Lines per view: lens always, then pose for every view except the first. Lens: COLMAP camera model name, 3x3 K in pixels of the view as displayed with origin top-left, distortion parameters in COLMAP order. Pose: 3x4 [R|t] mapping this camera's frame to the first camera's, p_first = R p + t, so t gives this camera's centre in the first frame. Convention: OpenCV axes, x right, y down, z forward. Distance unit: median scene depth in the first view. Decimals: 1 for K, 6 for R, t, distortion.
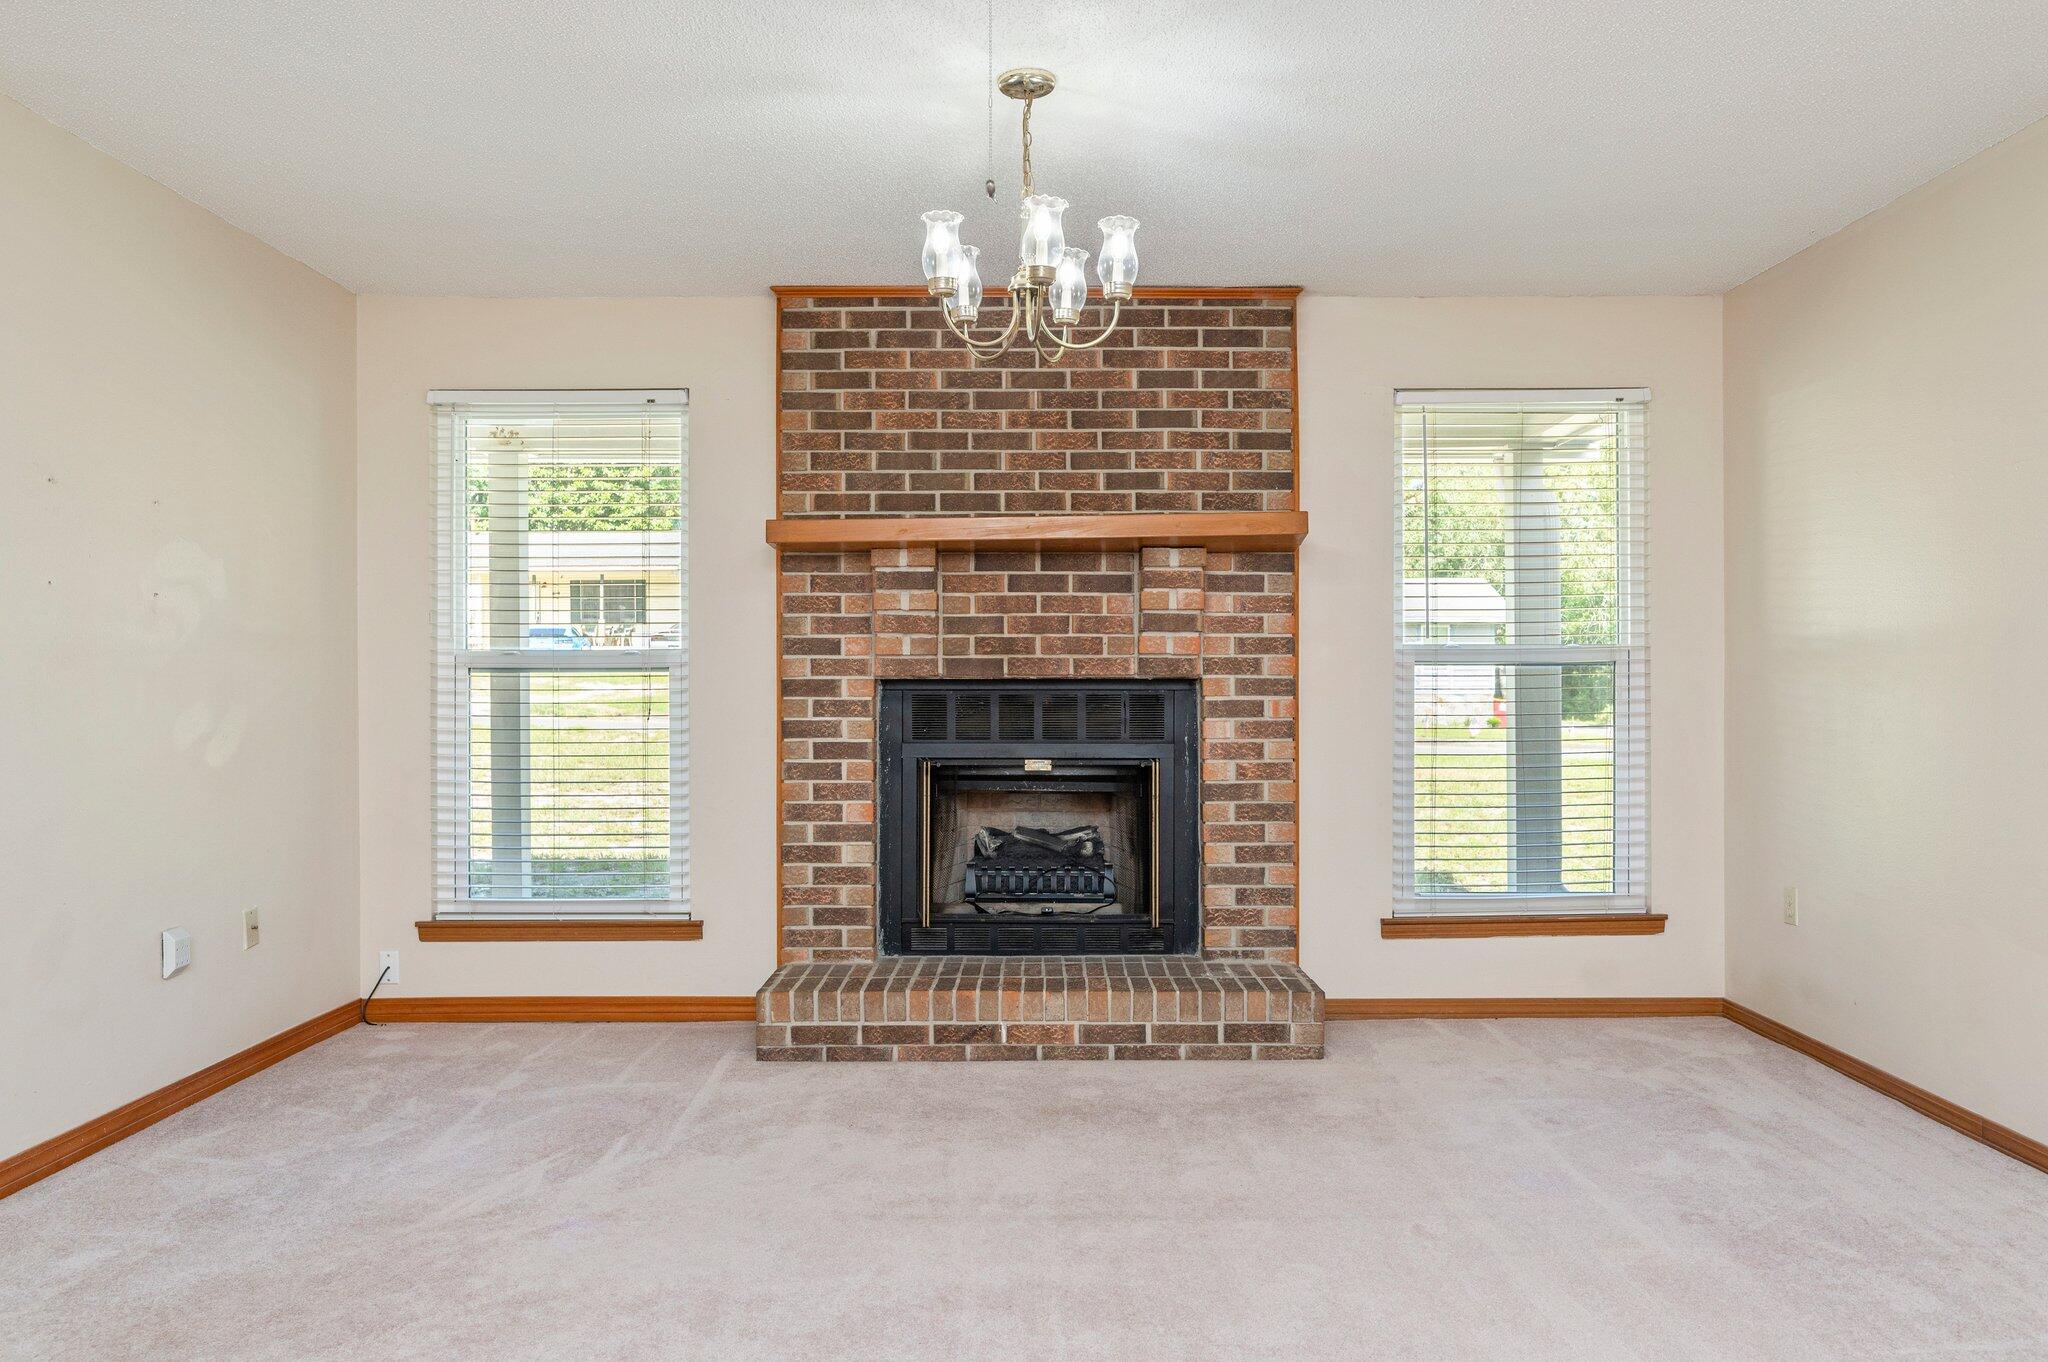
lens RADIAL K [[1489.6, 0, 1038.8], [0, 1489.6, 678.9], [0, 0, 1]] dist [-0.016600, 0.004109]
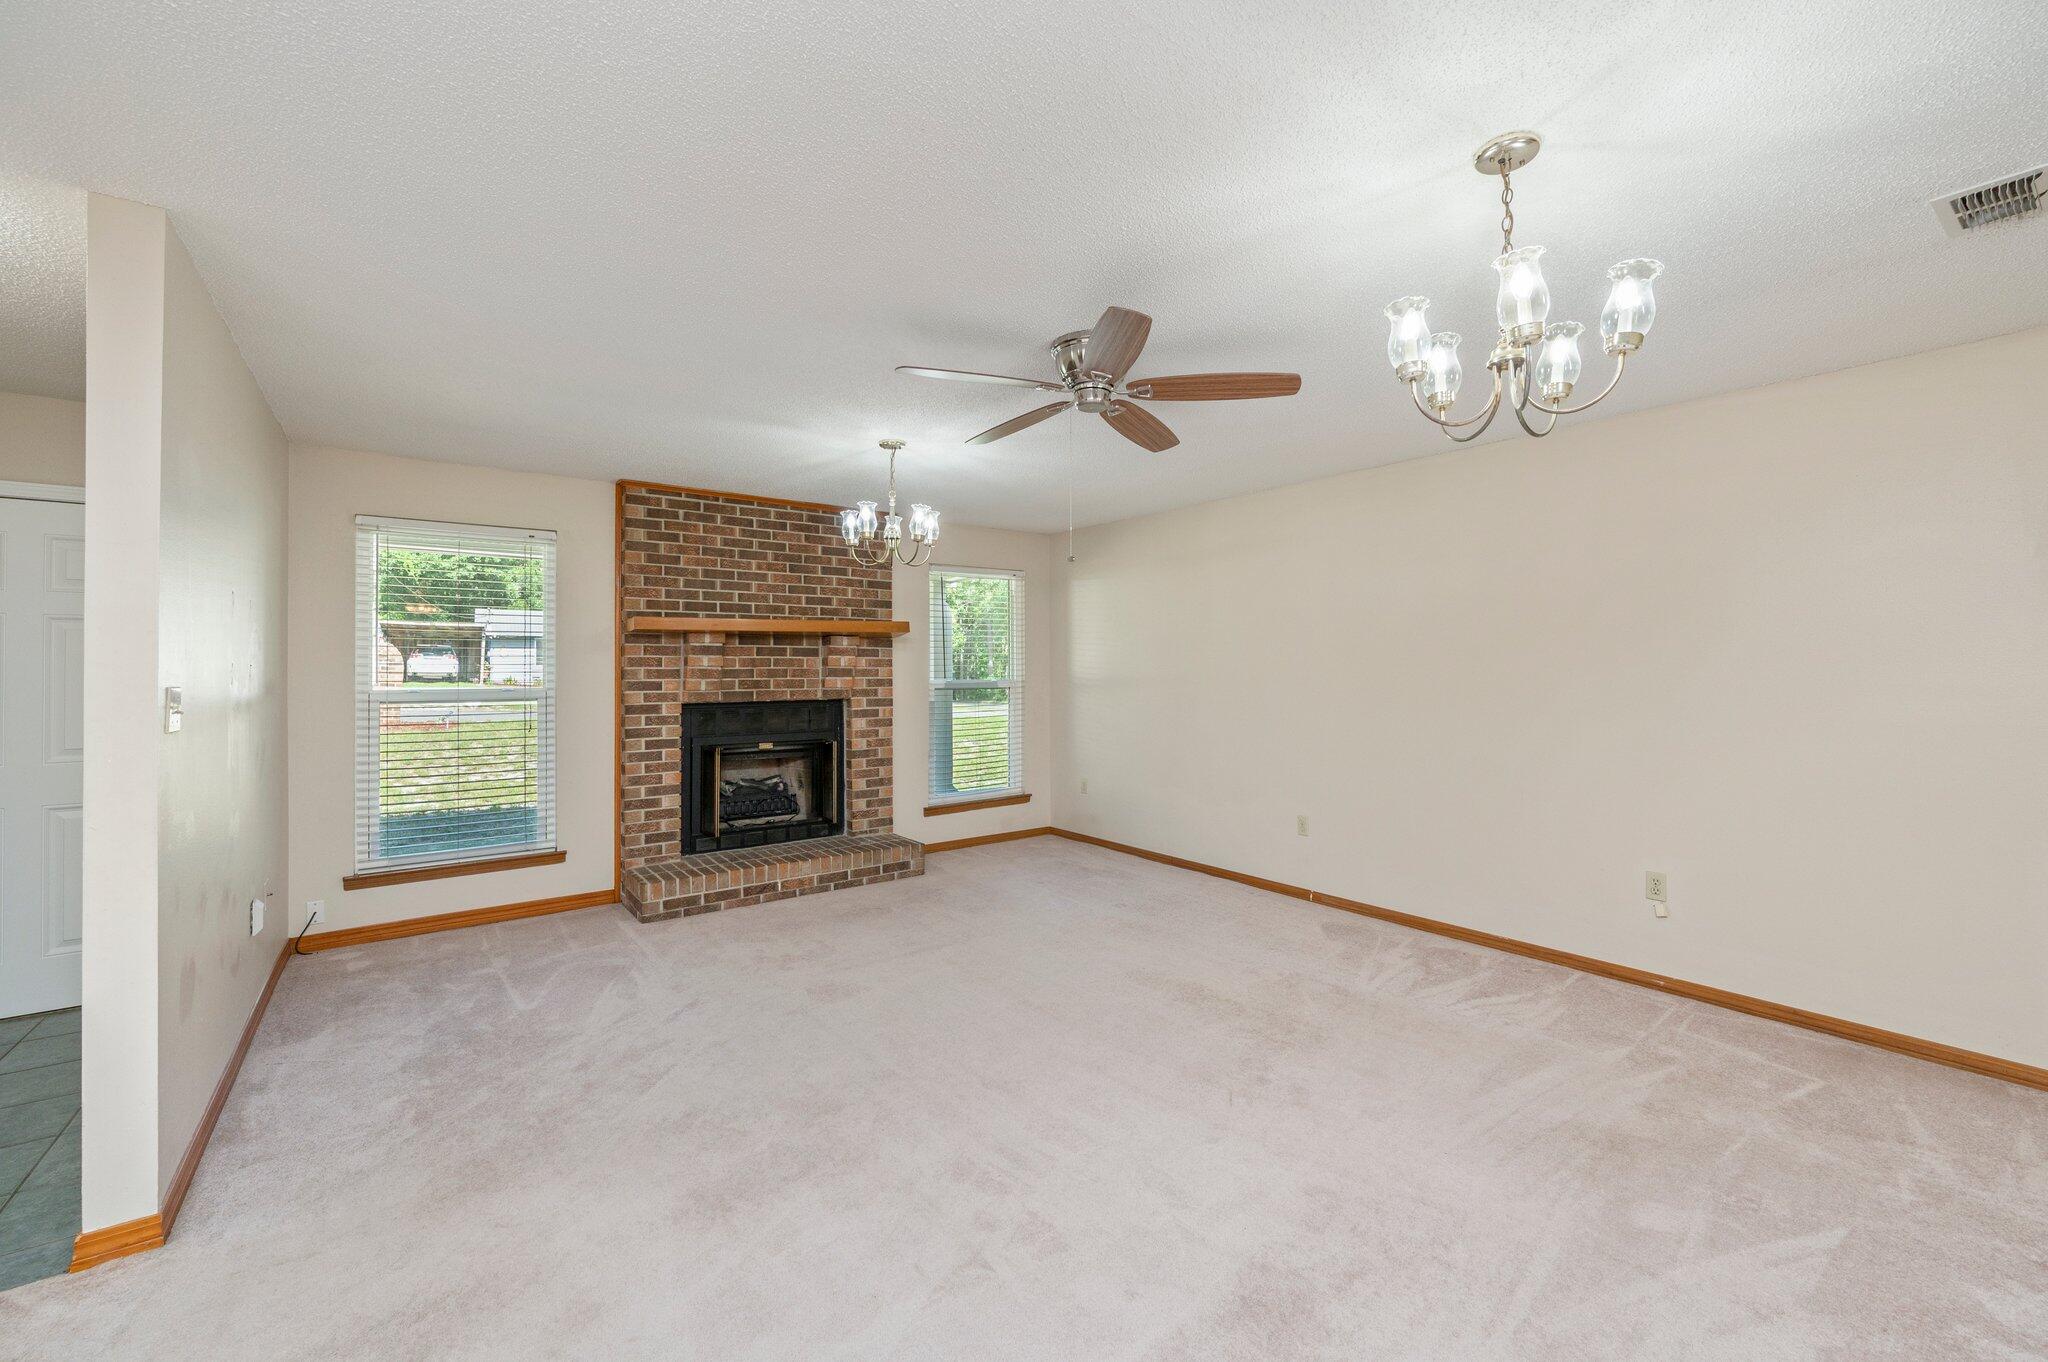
lens RADIAL K [[846.0, 0, 1058.8], [0, 846.0, 660.0], [0, 0, 1]] dist [-0.001088, -0.000229]
pose [[0.785370, 0.005987, 0.618998, -0.386732], [-0.000821, 0.999962, -0.008630, -0.044316], [-0.619027, 0.006270, 0.785345, -0.090716]]
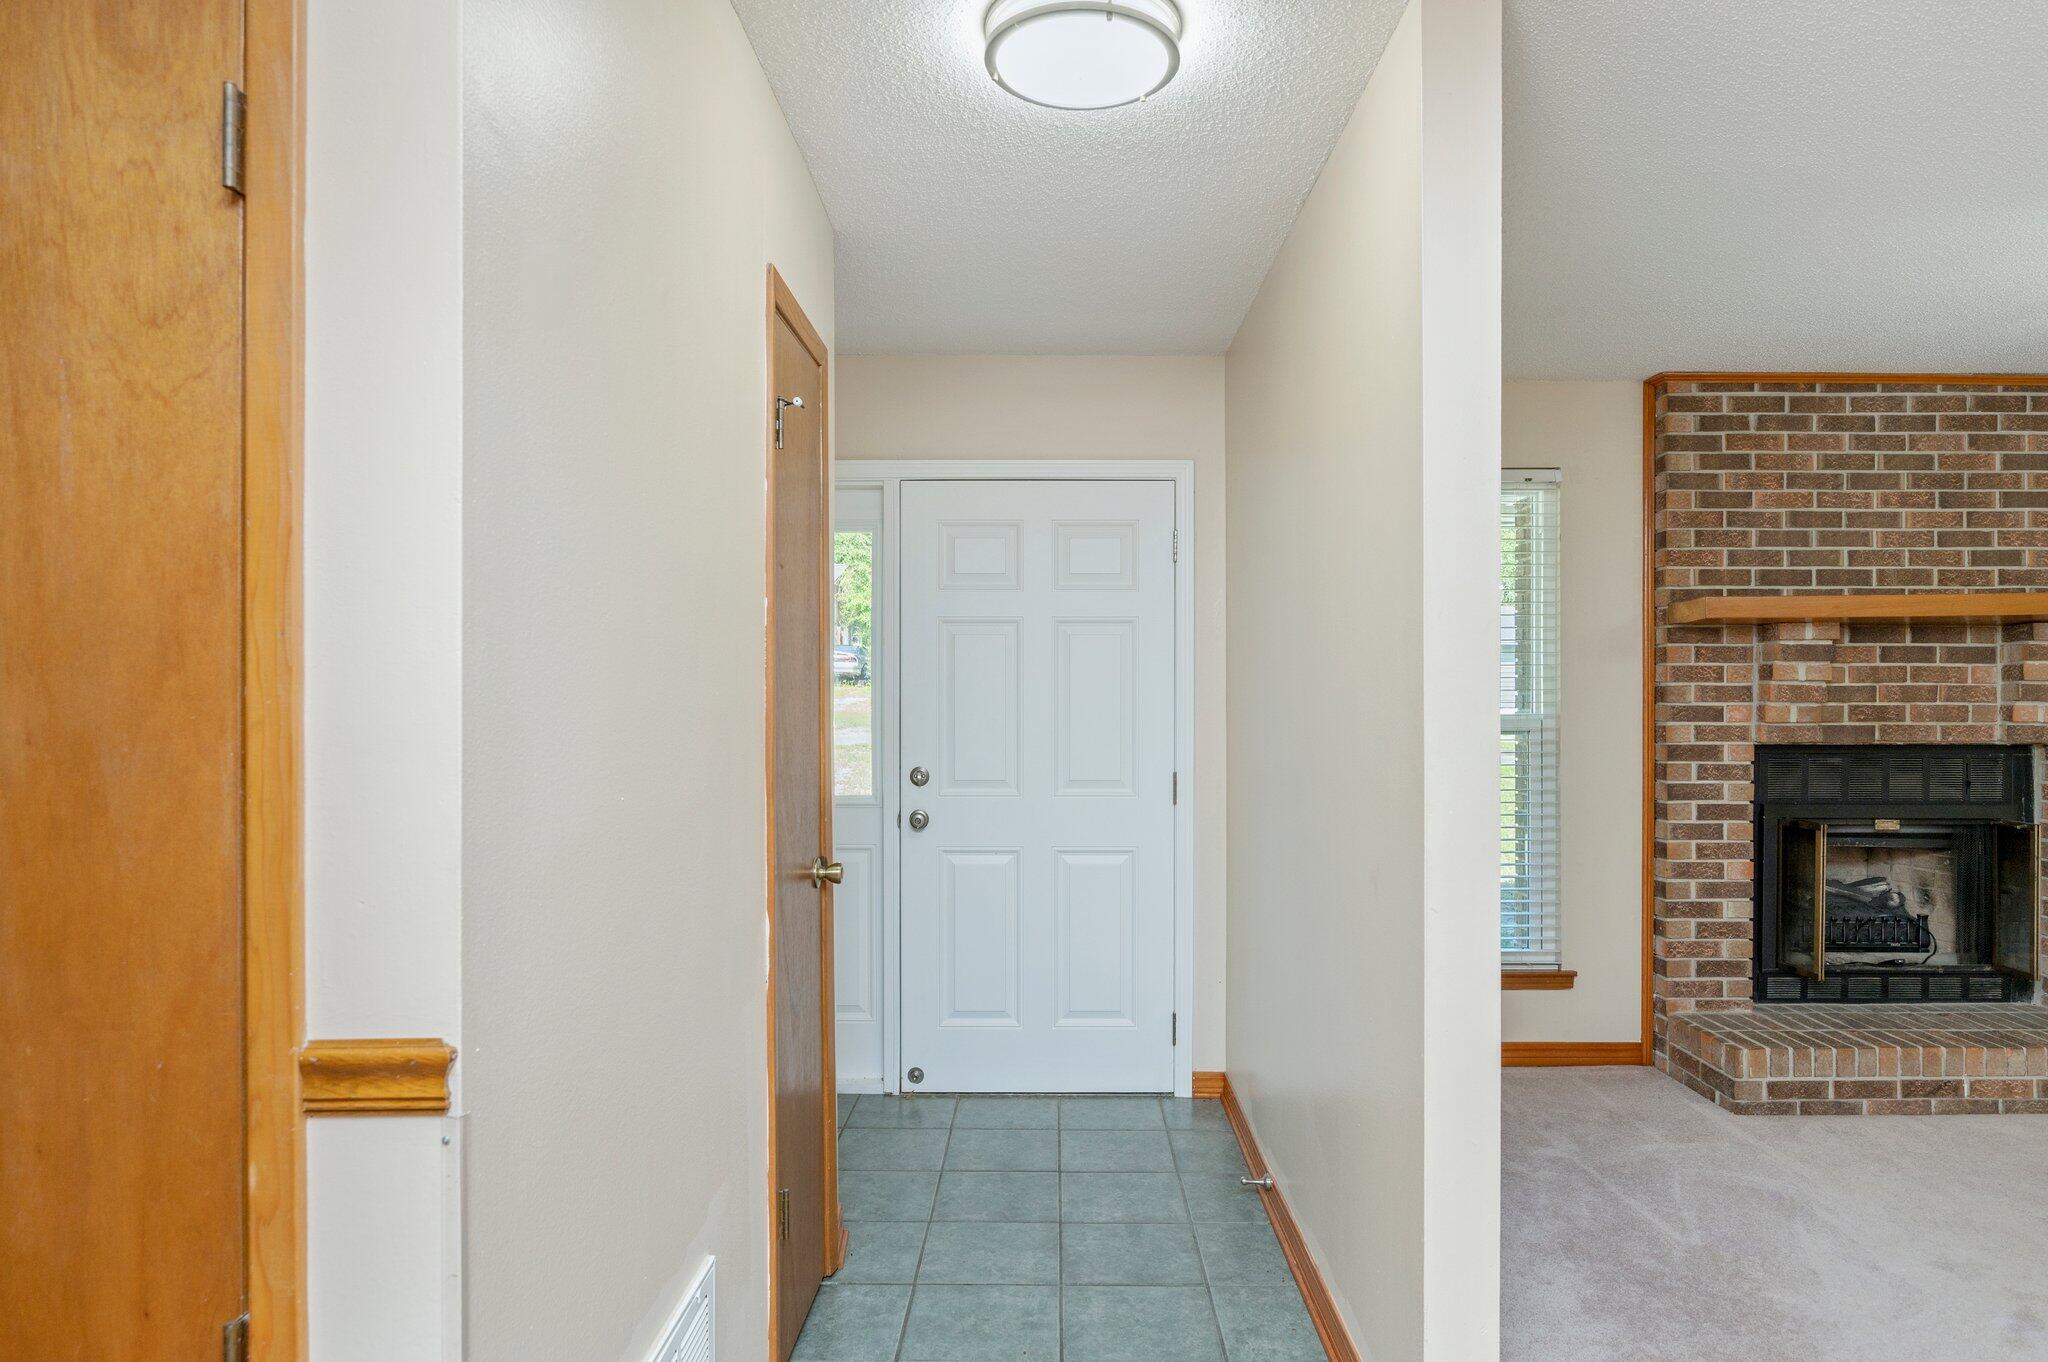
lens RADIAL K [[1279.8, 0, 1010.1], [0, 1279.8, 693.9], [0, 0, 1]] dist [-0.014908, 0.002577]
pose [[0.999973, 0.002723, -0.006785, -0.632602], [-0.002679, 0.999976, 0.006462, -0.040293], [0.006803, -0.006444, 0.999956, 0.091965]]
